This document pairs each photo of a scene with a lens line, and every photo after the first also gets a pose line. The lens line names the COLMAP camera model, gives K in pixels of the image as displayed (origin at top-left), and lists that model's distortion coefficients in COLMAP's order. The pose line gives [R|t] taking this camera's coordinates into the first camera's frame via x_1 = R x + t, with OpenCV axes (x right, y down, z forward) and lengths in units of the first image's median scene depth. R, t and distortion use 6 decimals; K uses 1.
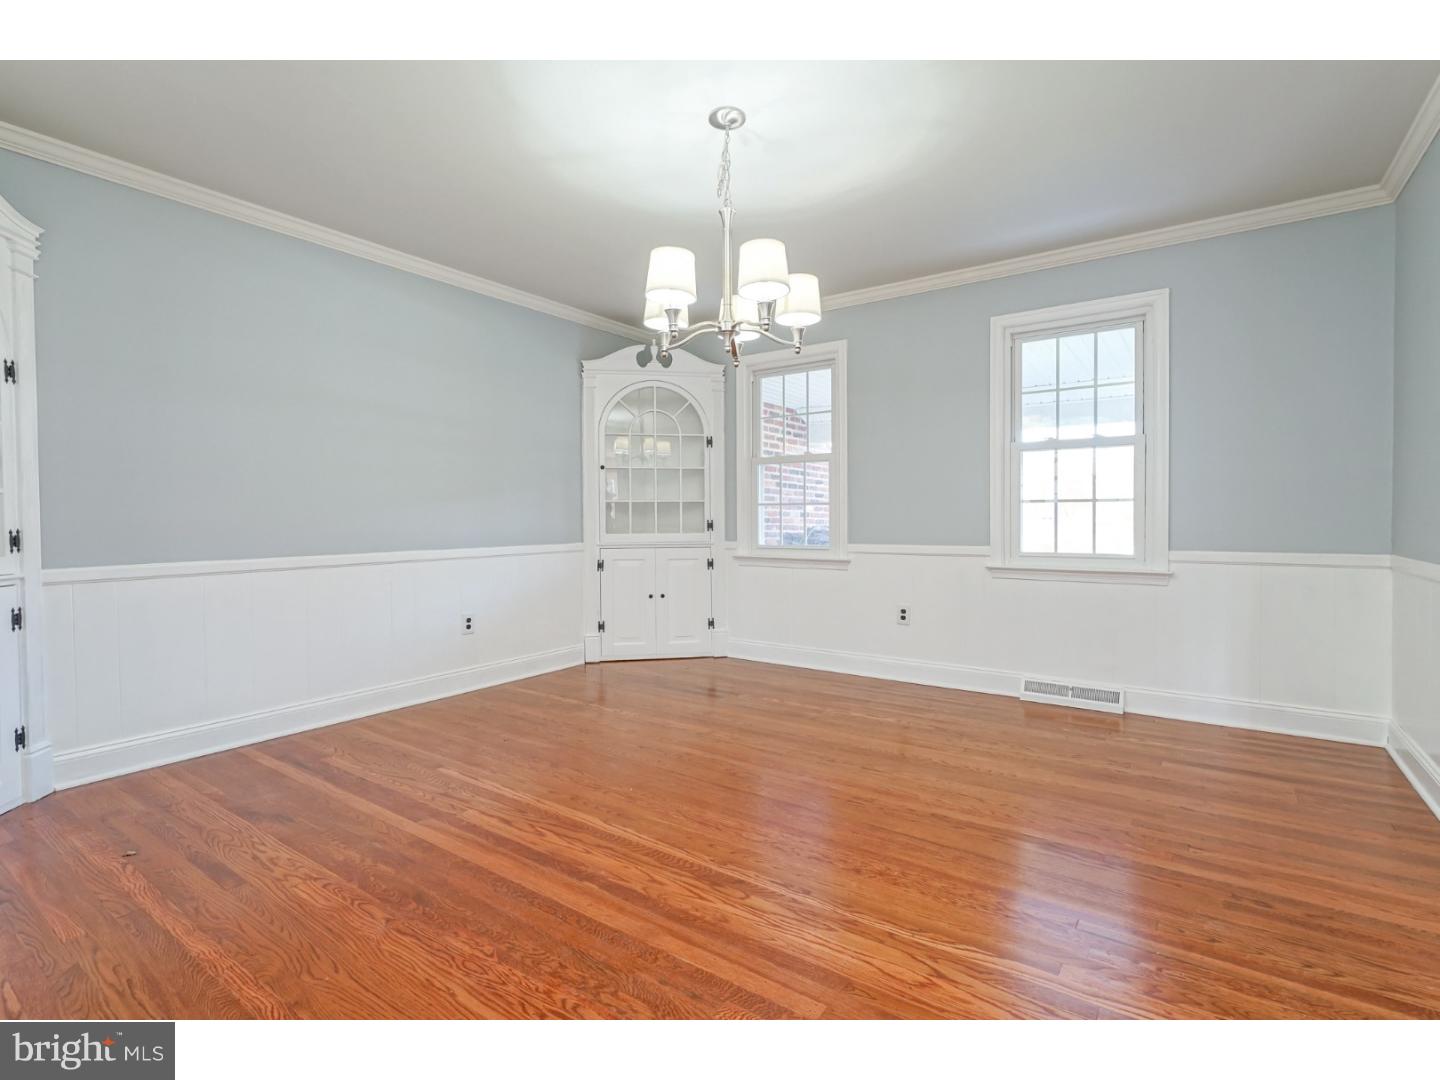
lens RADIAL K [[674.2, 0, 720.0], [0, 674.2, 540.0], [0, 0, 1]] dist [-0.001768, 0.000780]
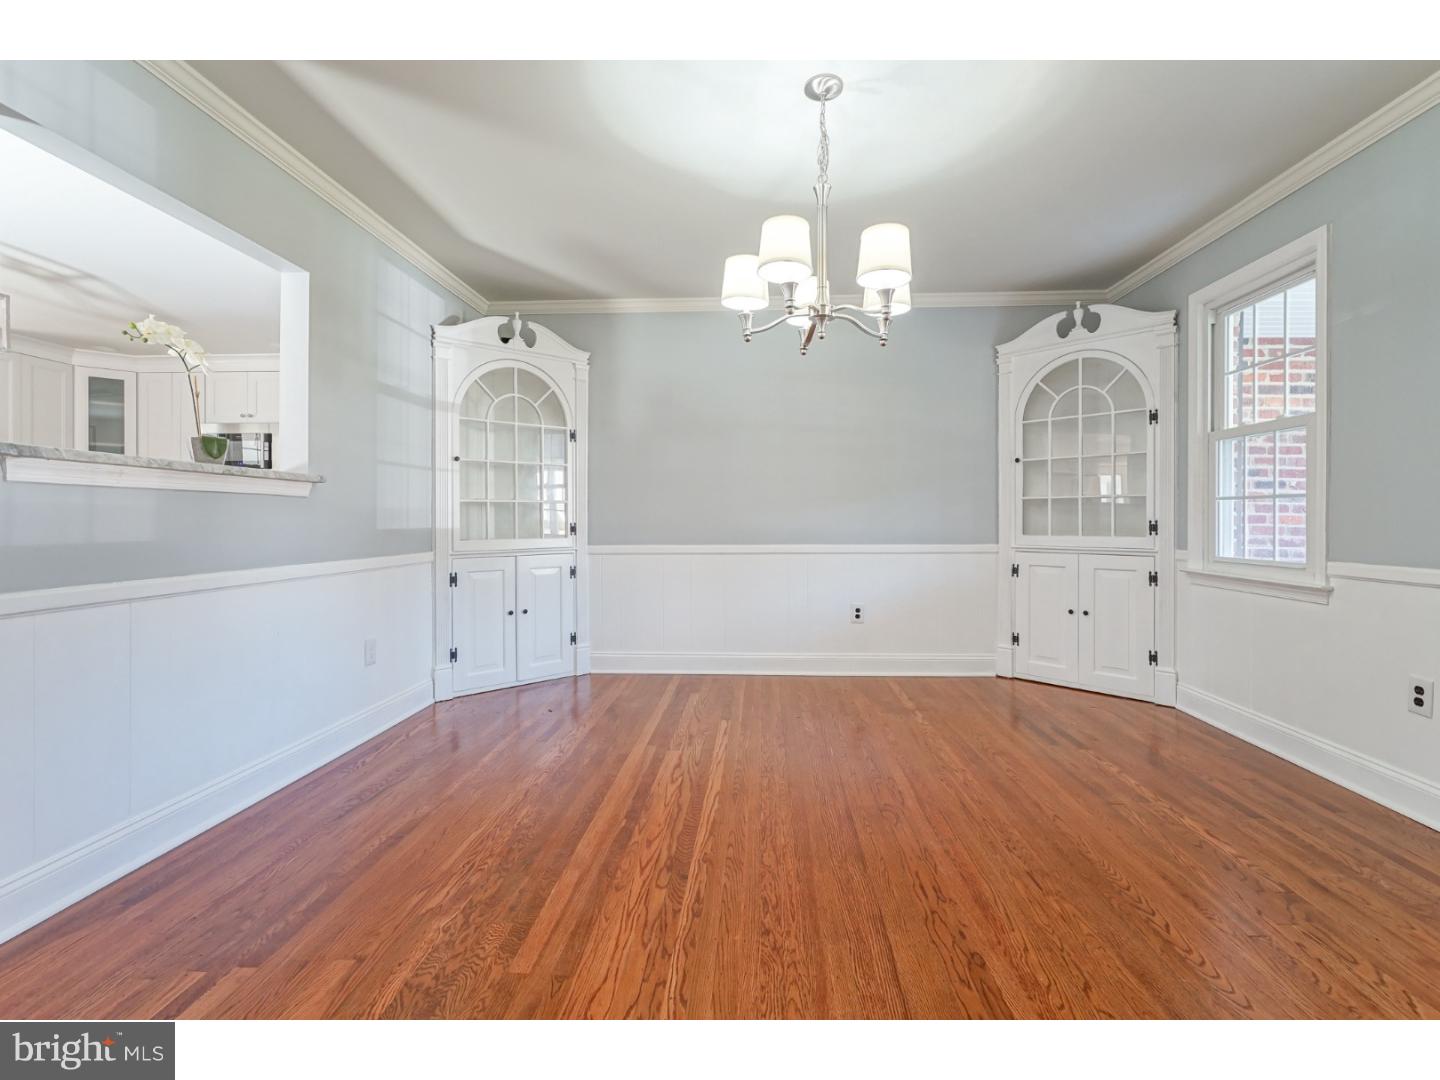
lens RADIAL K [[666.2, 0, 726.5], [0, 666.2, 528.8], [0, 0, 1]] dist [-0.003005, 0.000244]
pose [[0.535274, 0.016765, -0.844512, 0.587841], [-0.029156, 0.999574, 0.001363, -0.011897], [0.844175, 0.023893, 0.535535, 0.331791]]
